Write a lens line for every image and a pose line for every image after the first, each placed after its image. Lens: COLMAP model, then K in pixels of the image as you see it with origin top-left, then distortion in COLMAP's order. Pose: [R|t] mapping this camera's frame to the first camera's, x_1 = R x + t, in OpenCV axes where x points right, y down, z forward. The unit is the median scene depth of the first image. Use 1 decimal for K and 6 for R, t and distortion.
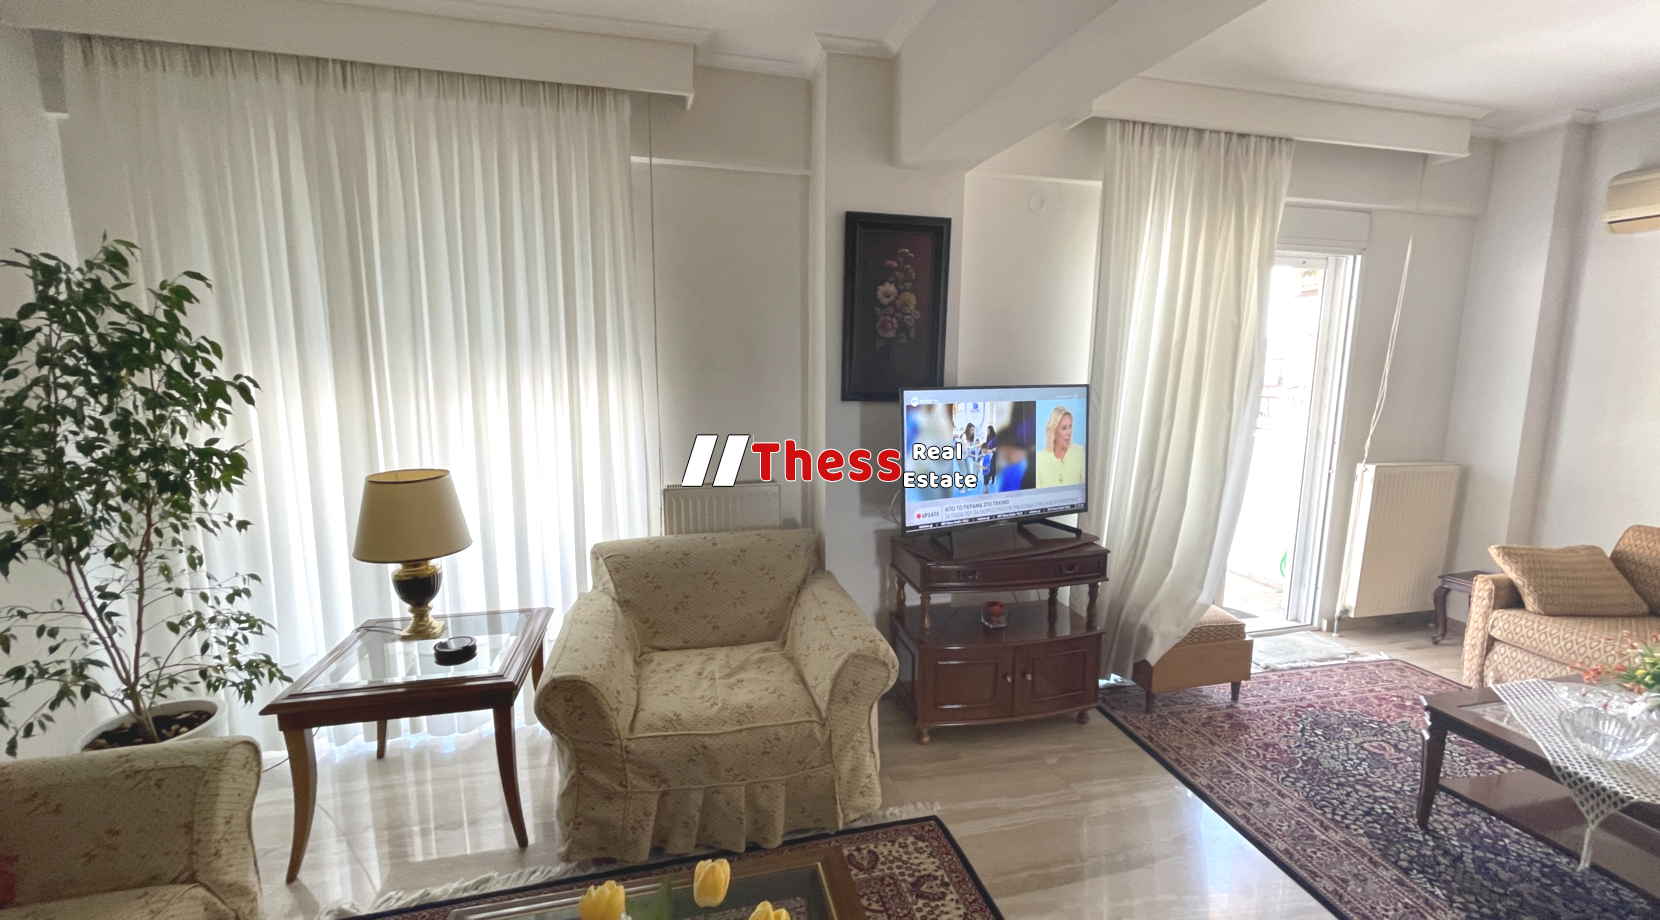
lens RADIAL K [[670.9, 0, 829.4], [0, 670.9, 455.4], [0, 0, 1]] dist [0.001715, 0.000119]
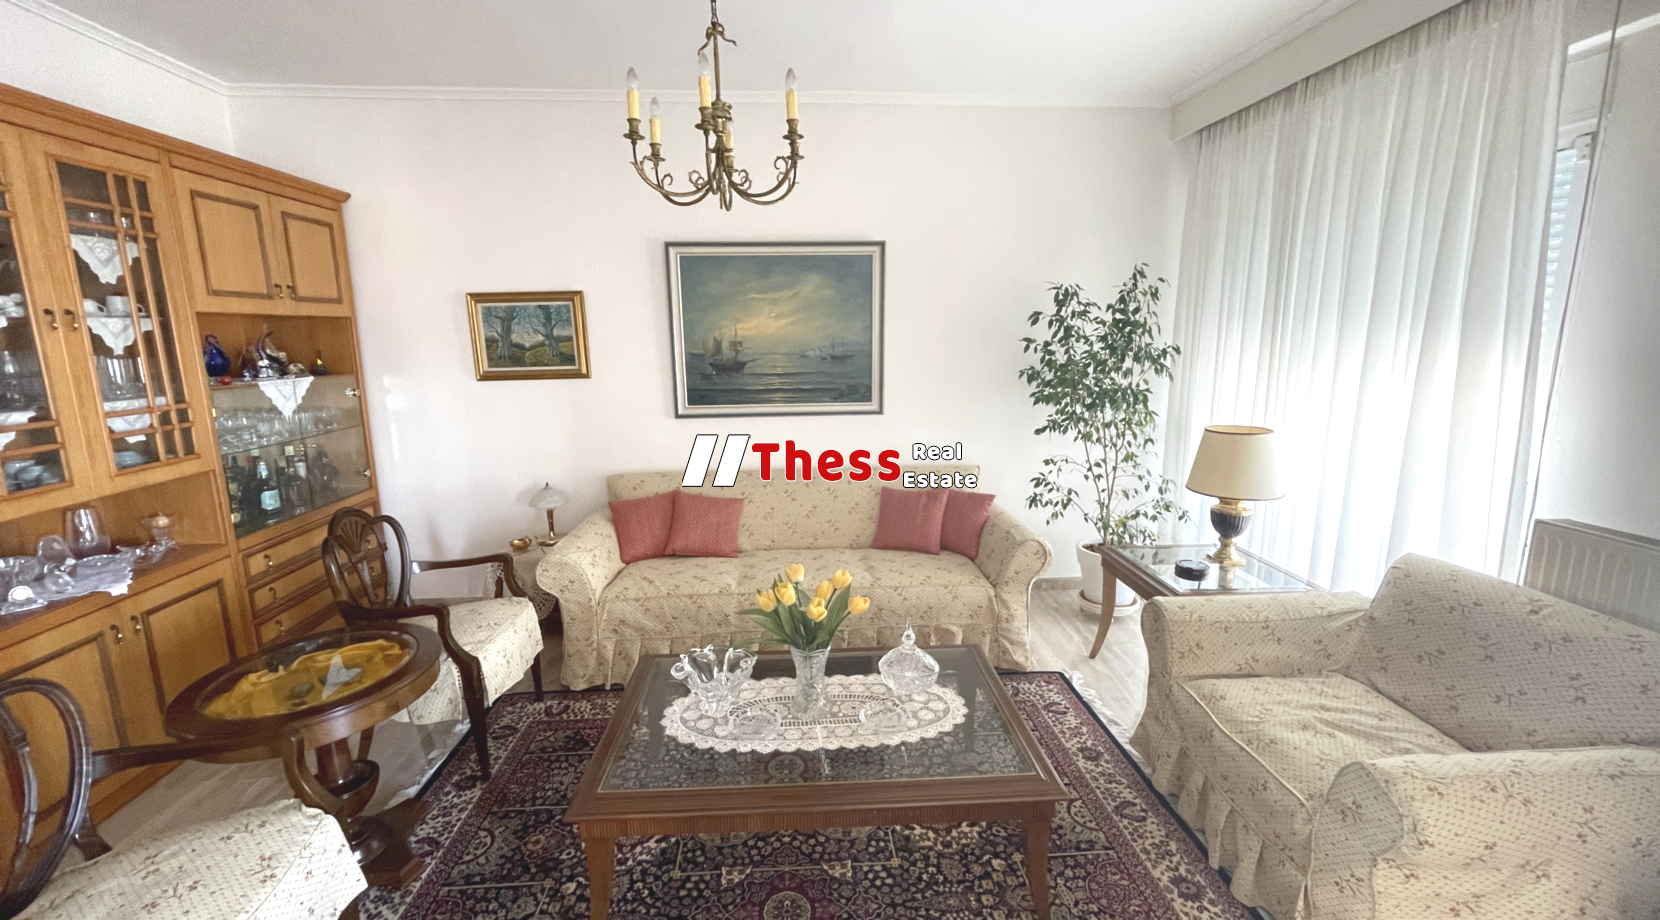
lens RADIAL K [[670.9, 0, 829.4], [0, 670.9, 455.4], [0, 0, 1]] dist [0.001715, 0.000119]
pose [[-0.195087, 0.165515, -0.966719, 0.675003], [-0.155701, 0.967932, 0.197144, -0.046758], [0.968348, 0.188979, -0.163060, 0.476200]]
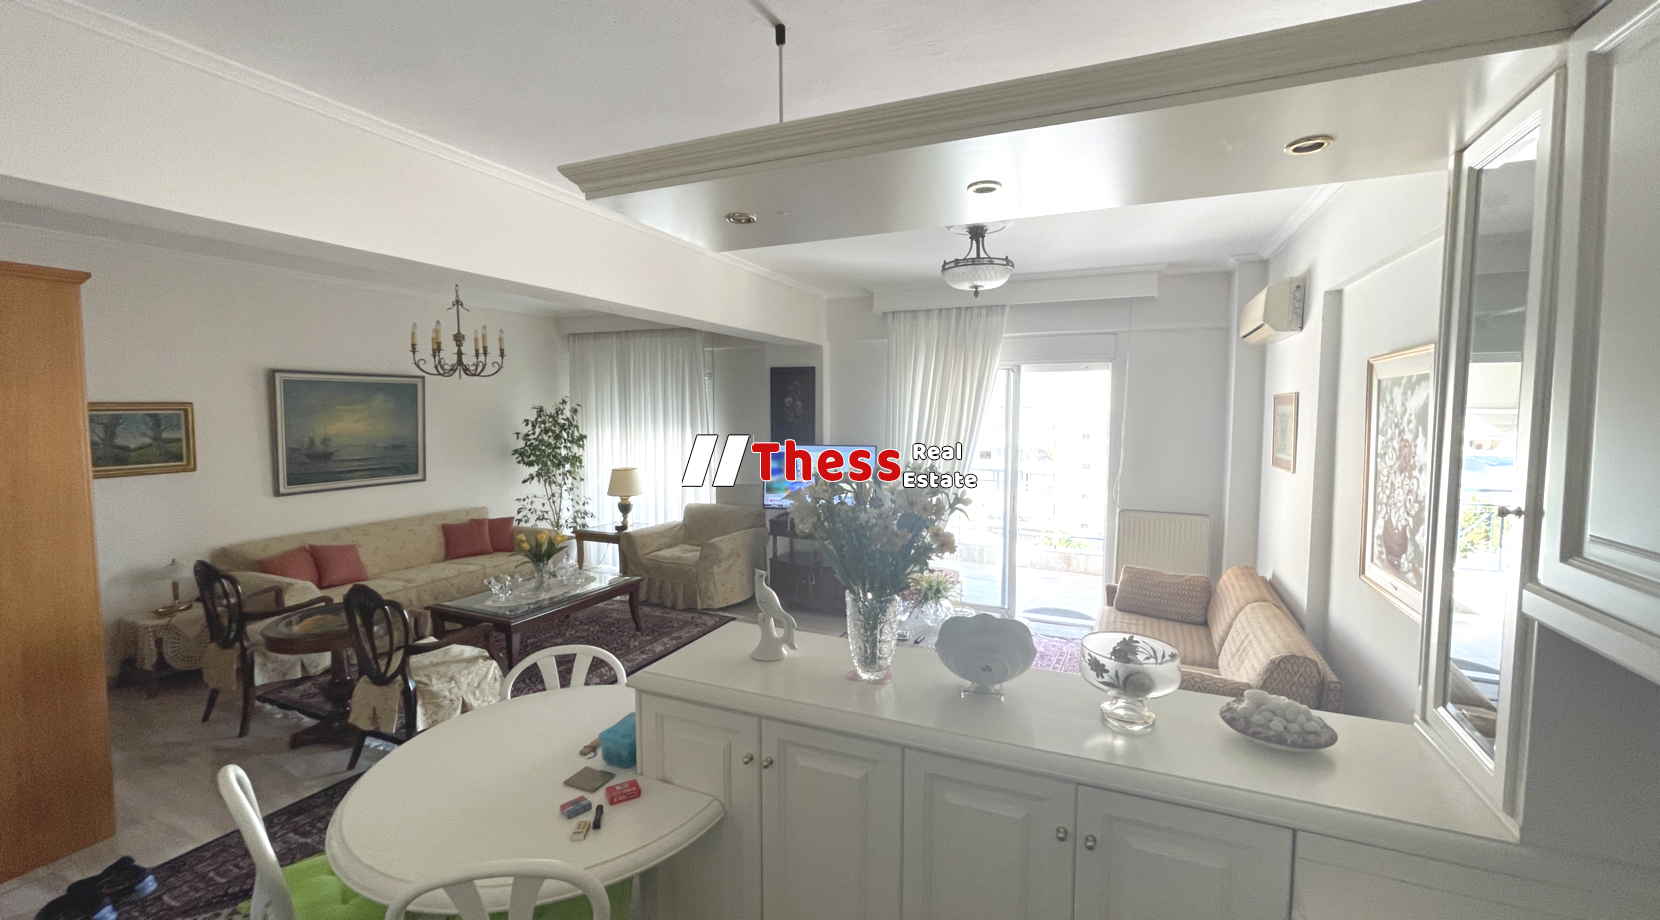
lens RADIAL K [[670.9, 0, 829.4], [0, 670.9, 455.4], [0, 0, 1]] dist [0.001715, 0.000119]
pose [[0.778617, 0.032452, -0.626660, 1.852048], [-0.096228, 0.993024, -0.068138, 0.083727], [0.620078, 0.113355, 0.776308, -0.710928]]
